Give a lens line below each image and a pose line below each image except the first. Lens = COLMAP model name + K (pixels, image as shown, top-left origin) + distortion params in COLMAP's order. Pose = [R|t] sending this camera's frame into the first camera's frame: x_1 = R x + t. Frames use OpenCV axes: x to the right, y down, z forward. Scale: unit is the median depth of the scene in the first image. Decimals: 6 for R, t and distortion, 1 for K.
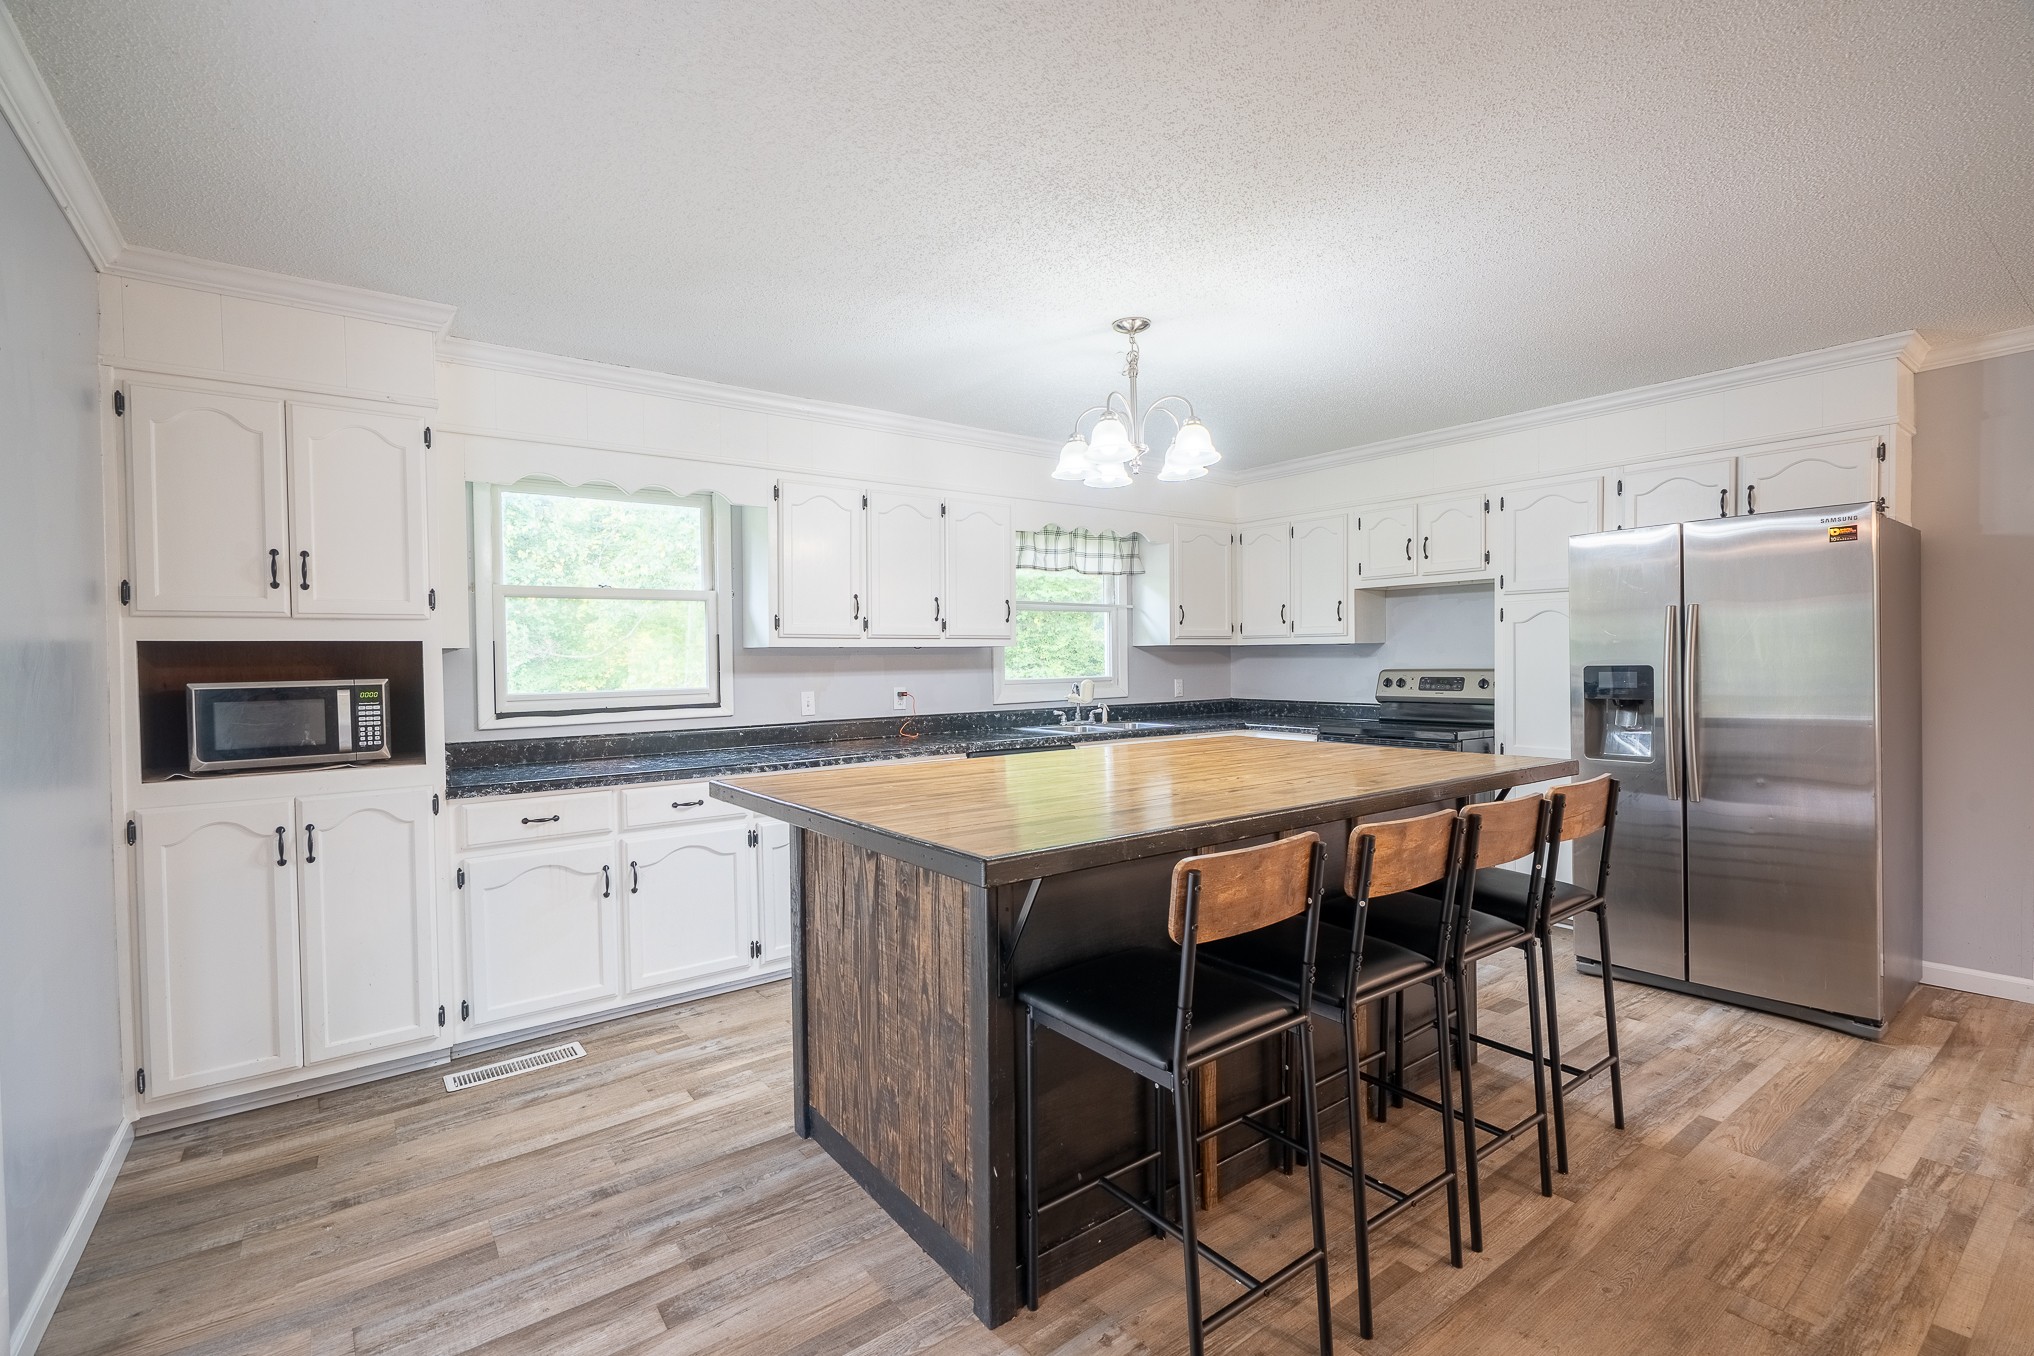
lens RADIAL K [[912.3, 0, 1014.4], [0, 912.3, 674.3], [0, 0, 1]] dist [-0.003008, 0.000446]
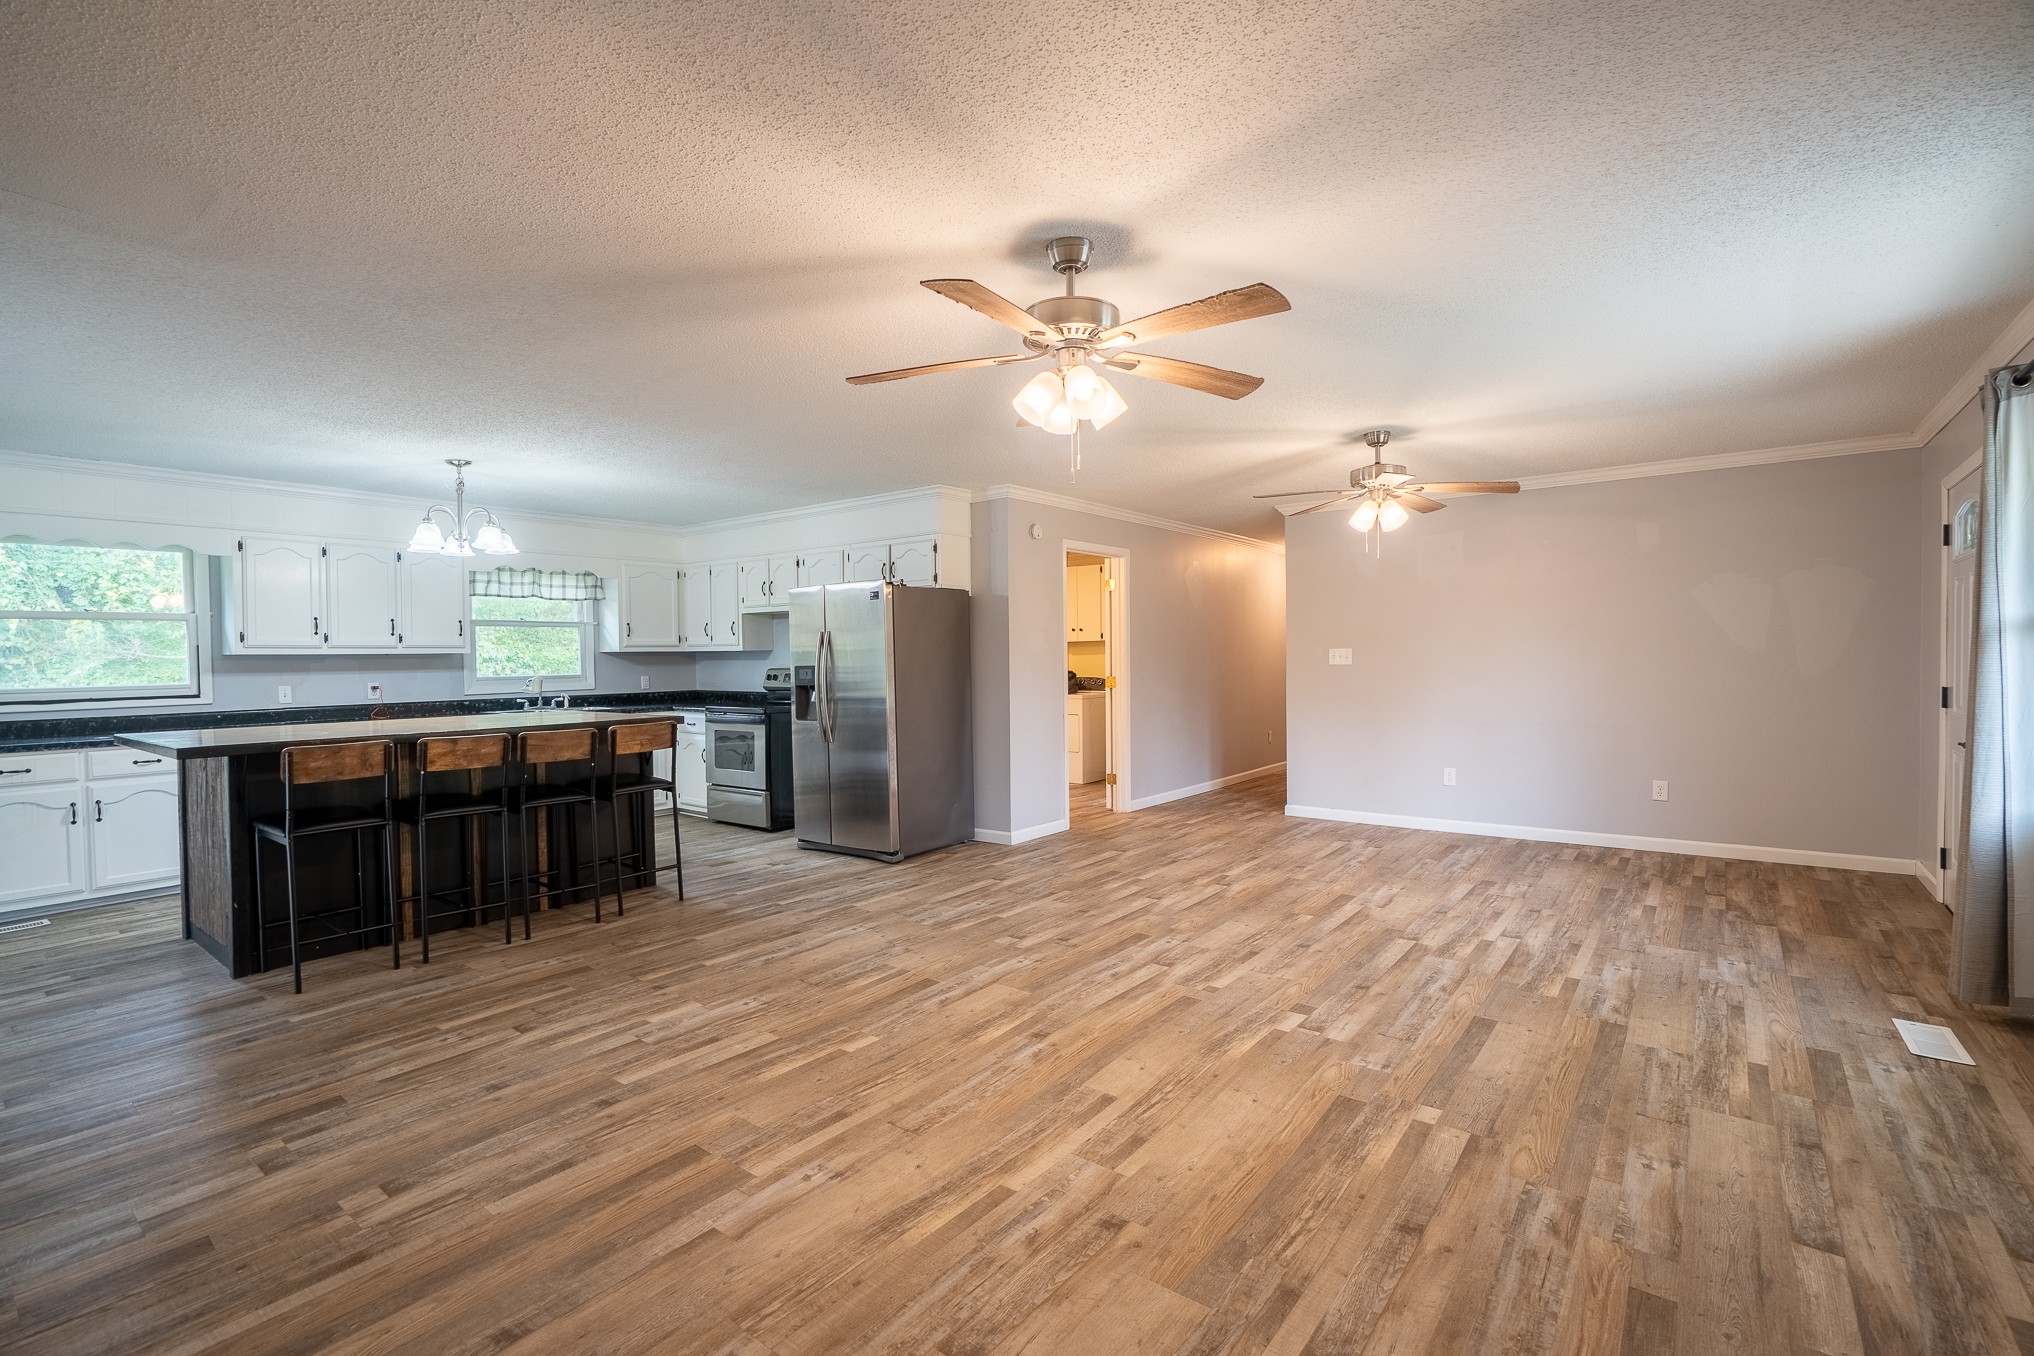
lens RADIAL K [[912.3, 0, 1014.4], [0, 912.3, 674.3], [0, 0, 1]] dist [-0.003008, 0.000446]
pose [[0.963729, -0.005345, 0.266831, 0.496787], [0.005064, 0.999986, 0.001741, 0.004155], [-0.266836, -0.000327, 0.963742, -0.655283]]
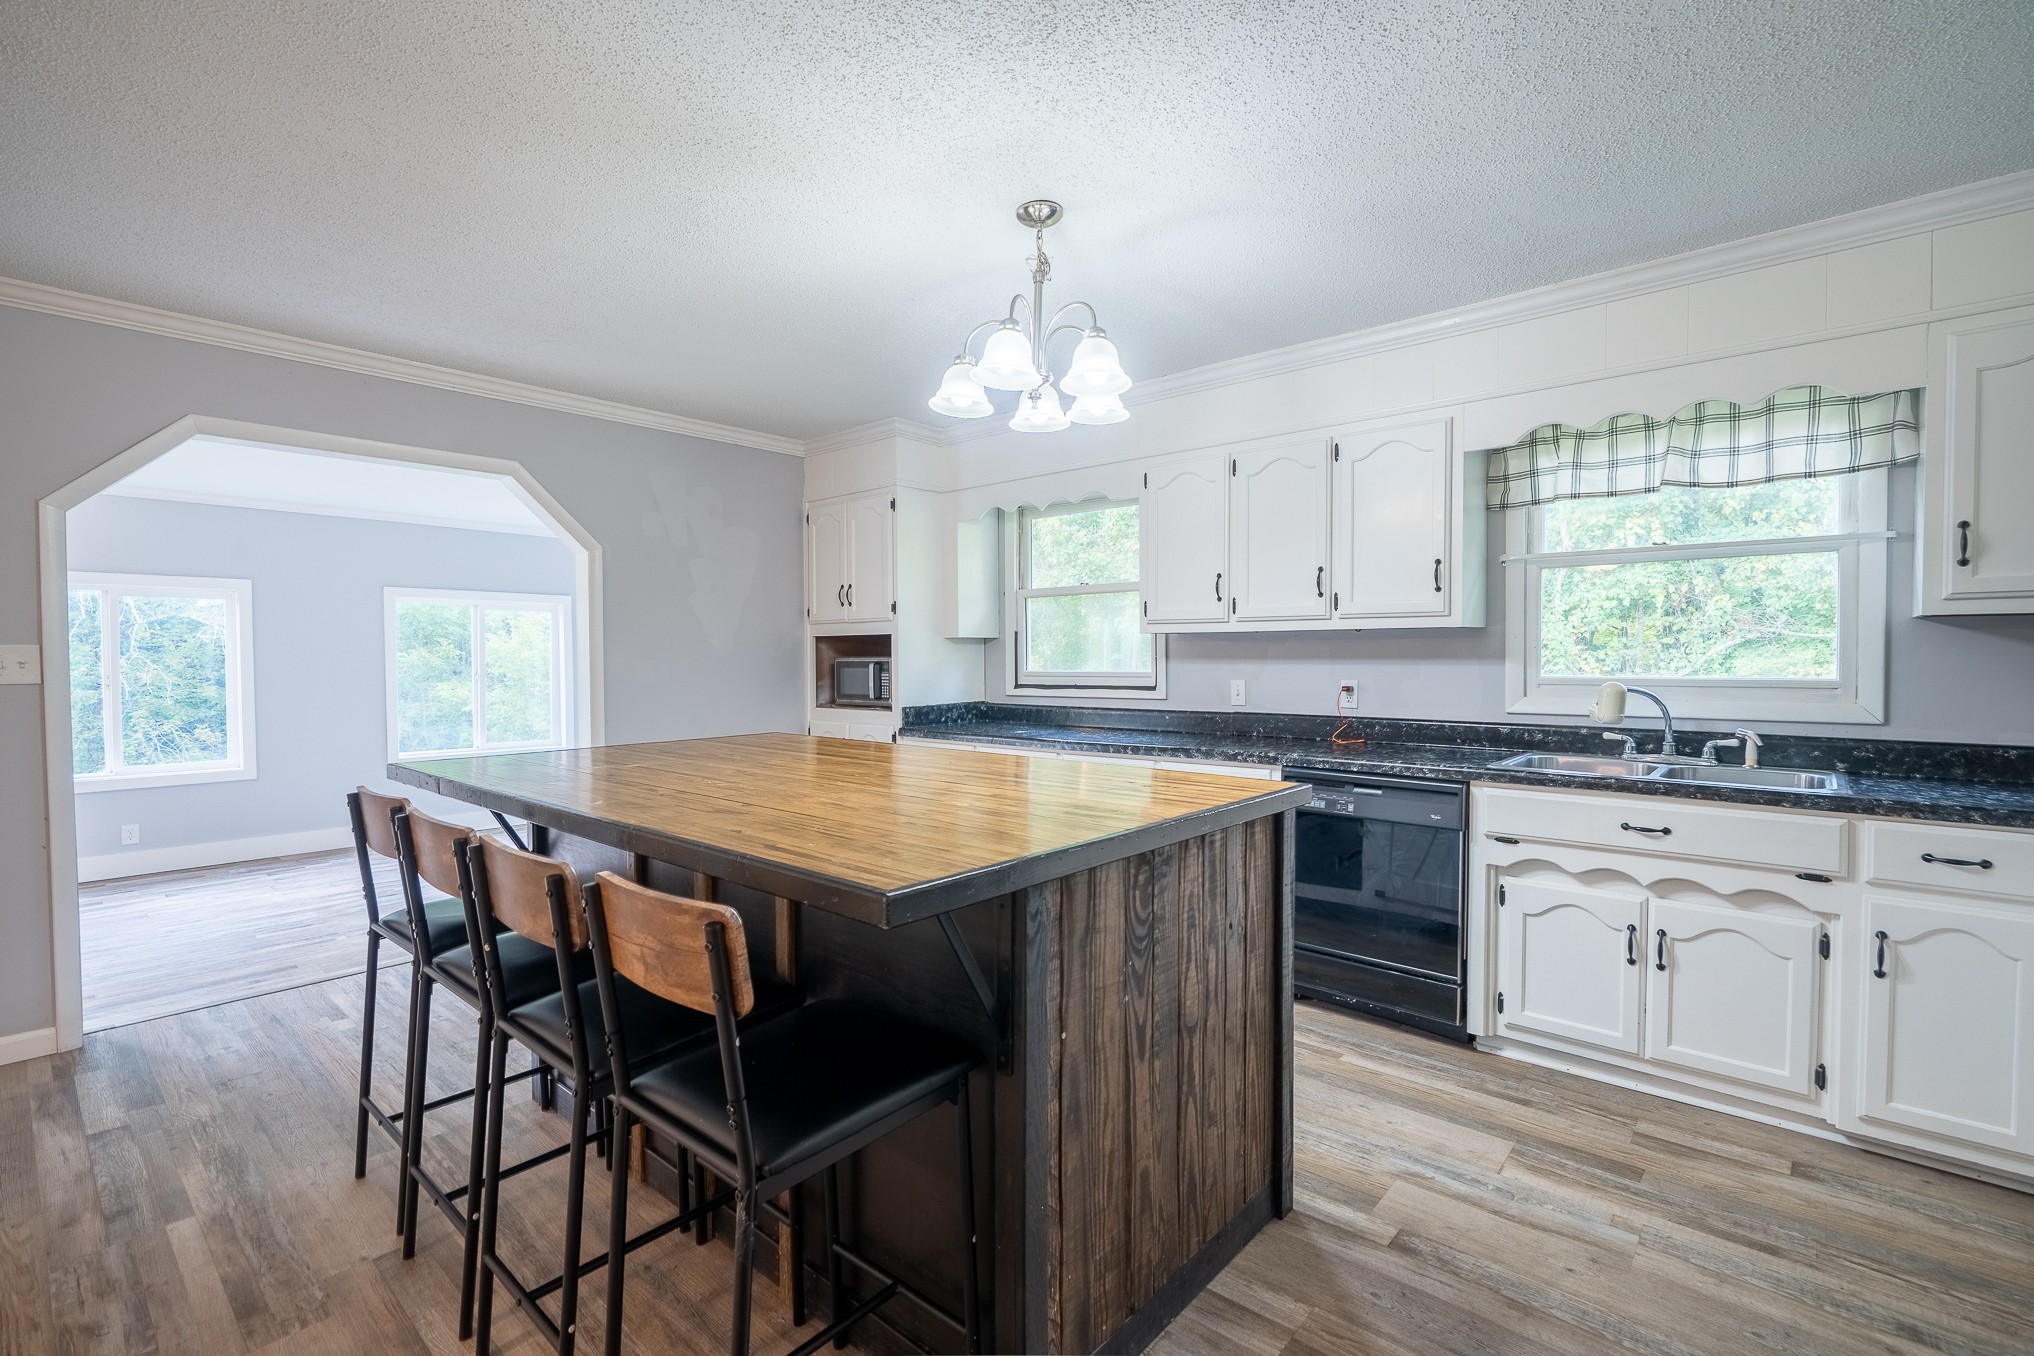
lens RADIAL K [[912.3, 0, 1014.4], [0, 912.3, 674.3], [0, 0, 1]] dist [-0.003008, 0.000446]
pose [[0.209649, 0.038947, -0.977001, 0.671735], [-0.009934, 0.999240, 0.037702, -0.020196], [0.977726, 0.001801, 0.209876, 0.617166]]
